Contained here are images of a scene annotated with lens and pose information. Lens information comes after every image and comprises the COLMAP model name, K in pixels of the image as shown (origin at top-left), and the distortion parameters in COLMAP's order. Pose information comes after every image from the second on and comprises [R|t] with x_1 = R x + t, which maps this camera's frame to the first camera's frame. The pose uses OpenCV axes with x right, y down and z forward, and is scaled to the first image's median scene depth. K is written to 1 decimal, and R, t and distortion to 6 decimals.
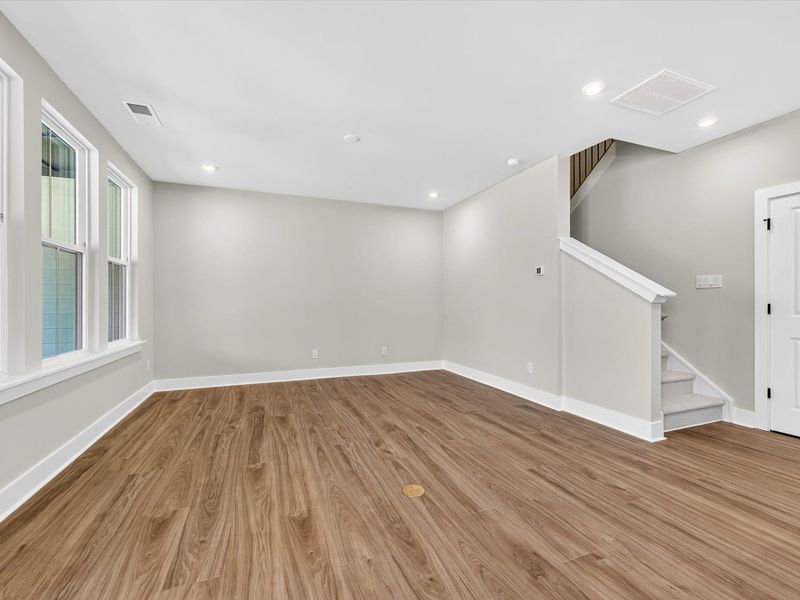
lens RADIAL K [[359.1, 0, 402.6], [0, 359.1, 303.8], [0, 0, 1]] dist [-0.000535, -0.000303]
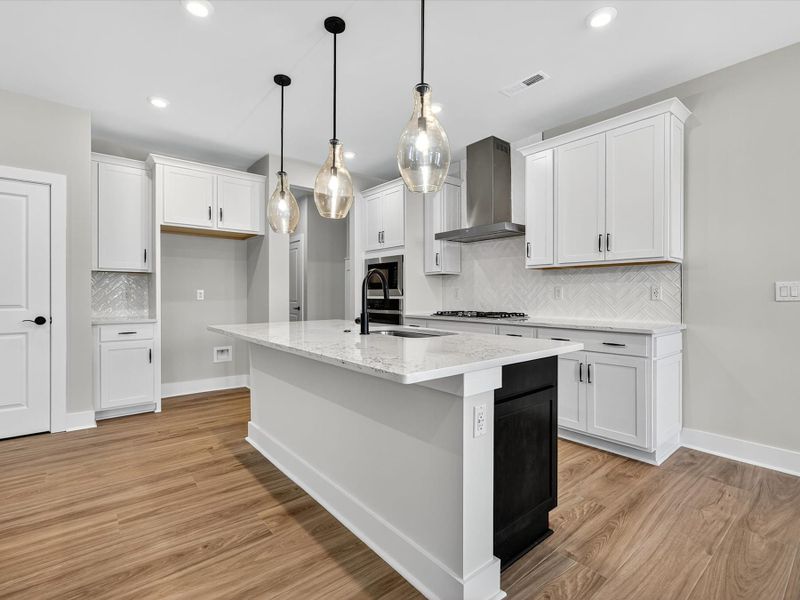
lens RADIAL K [[388.1, 0, 399.4], [0, 388.1, 296.8], [0, 0, 1]] dist [-0.000869, -0.000834]
pose [[-0.308603, -0.001736, 0.951189, -0.129854], [0.004158, 0.999986, 0.003174, 0.000913], [-0.951182, 0.004935, -0.308592, 0.228539]]
